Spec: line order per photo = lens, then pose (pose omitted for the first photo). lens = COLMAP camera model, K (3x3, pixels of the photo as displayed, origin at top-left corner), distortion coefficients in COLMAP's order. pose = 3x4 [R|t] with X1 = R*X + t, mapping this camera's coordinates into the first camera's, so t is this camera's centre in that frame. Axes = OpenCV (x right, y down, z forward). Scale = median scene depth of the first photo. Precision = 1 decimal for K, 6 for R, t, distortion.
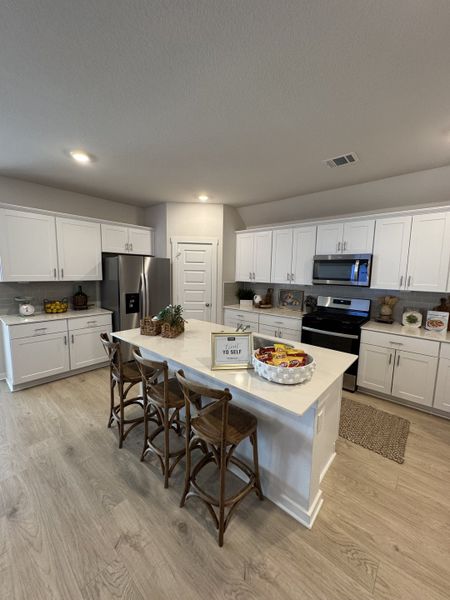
lens RADIAL K [[238.7, 0, 225.0], [0, 238.7, 300.0], [0, 0, 1]] dist [-0.000501, -0.000105]
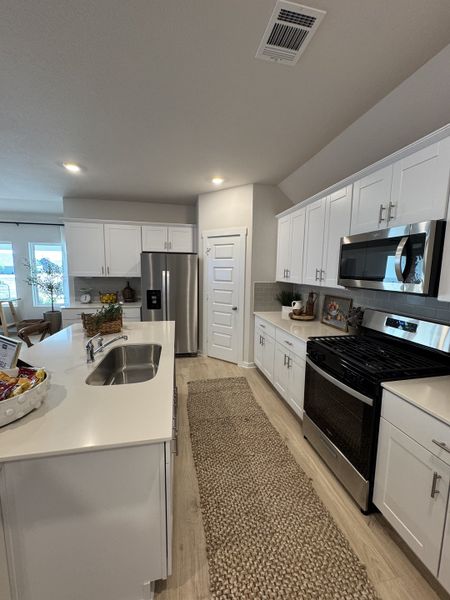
lens RADIAL K [[238.7, 0, 225.0], [0, 238.7, 300.0], [0, 0, 1]] dist [-0.000501, -0.000105]
pose [[0.795804, 0.068638, -0.601652, 0.423408], [-0.071132, 0.997273, 0.019685, -0.023481], [0.601362, 0.027131, 0.798516, 0.321001]]
